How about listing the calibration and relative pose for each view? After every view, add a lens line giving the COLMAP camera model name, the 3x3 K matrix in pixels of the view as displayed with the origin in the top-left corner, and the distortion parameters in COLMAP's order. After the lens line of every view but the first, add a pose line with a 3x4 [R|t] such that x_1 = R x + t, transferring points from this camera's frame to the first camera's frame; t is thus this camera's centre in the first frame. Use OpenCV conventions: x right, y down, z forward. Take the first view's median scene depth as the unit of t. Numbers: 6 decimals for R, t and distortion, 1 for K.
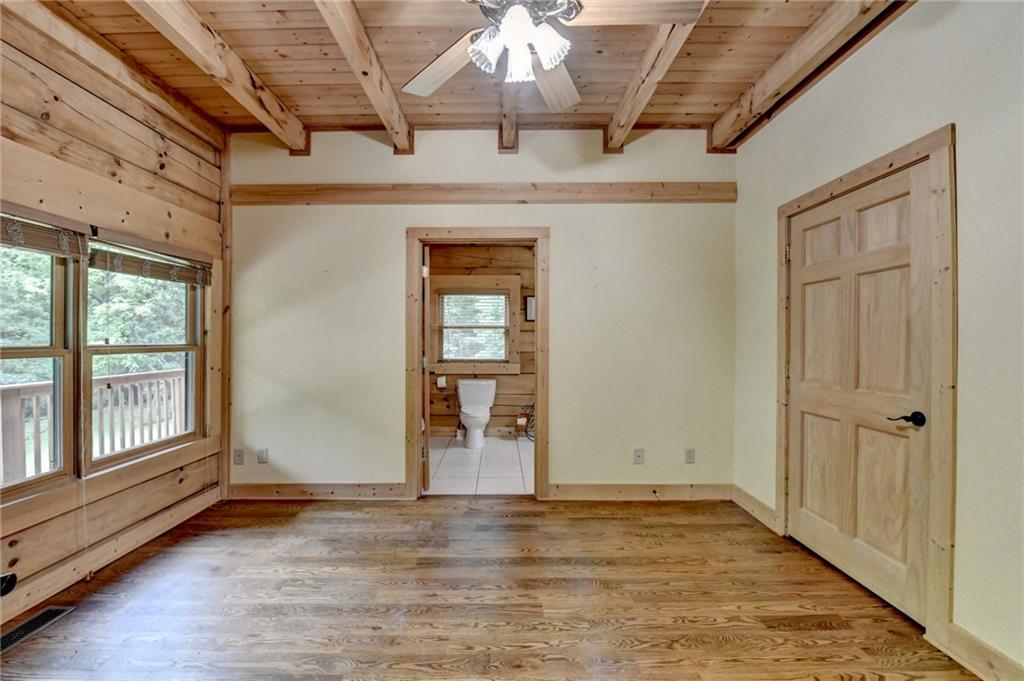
lens RADIAL K [[431.4, 0, 509.5], [0, 431.4, 341.8], [0, 0, 1]] dist [-0.015501, -0.002148]
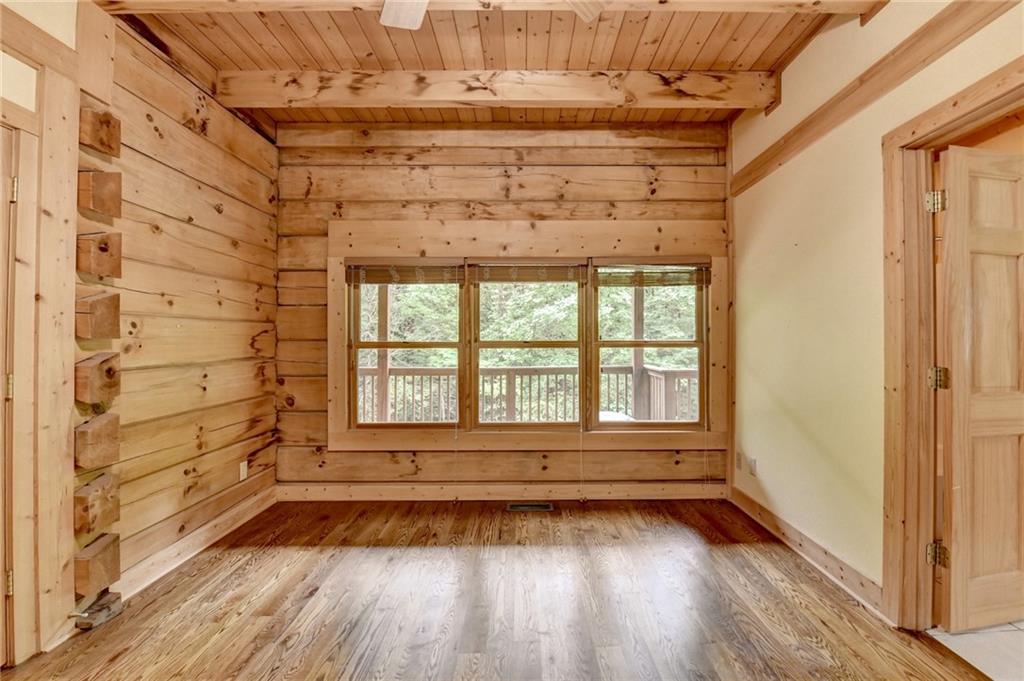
lens RADIAL K [[431.4, 0, 516.4], [0, 431.4, 335.6], [0, 0, 1]] dist [-0.015501, -0.002148]
pose [[-0.017105, -0.010803, -0.999795, 0.340910], [-0.005878, 0.999925, -0.010703, 0.006365], [0.999836, 0.005693, -0.017167, 0.551733]]
